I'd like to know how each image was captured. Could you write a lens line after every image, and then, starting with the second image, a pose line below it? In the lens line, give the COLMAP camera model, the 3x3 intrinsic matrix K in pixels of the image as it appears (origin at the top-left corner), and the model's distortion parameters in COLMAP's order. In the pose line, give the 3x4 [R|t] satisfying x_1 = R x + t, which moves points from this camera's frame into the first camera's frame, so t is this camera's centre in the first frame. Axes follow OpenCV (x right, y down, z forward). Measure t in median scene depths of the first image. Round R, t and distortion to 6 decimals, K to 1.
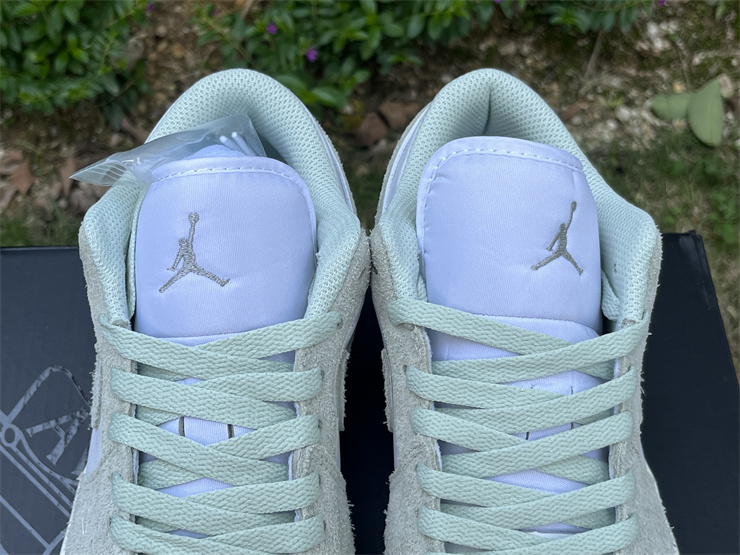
lens RADIAL K [[1093.7, 0, 370.0], [0, 1093.7, 277.5], [0, 0, 1]] dist [0.178801, -0.706240]
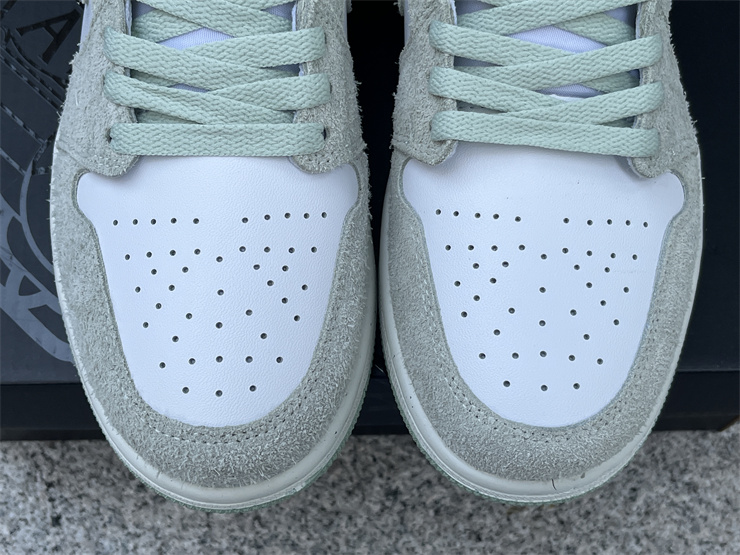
lens RADIAL K [[1093.7, 0, 370.0], [0, 1093.7, 277.5], [0, 0, 1]] dist [0.178801, -0.706240]
pose [[0.999915, 0.012615, -0.003296, -0.002338], [-0.011794, 0.982871, 0.183915, 0.214725], [0.005559, -0.183860, 0.982937, 0.042416]]
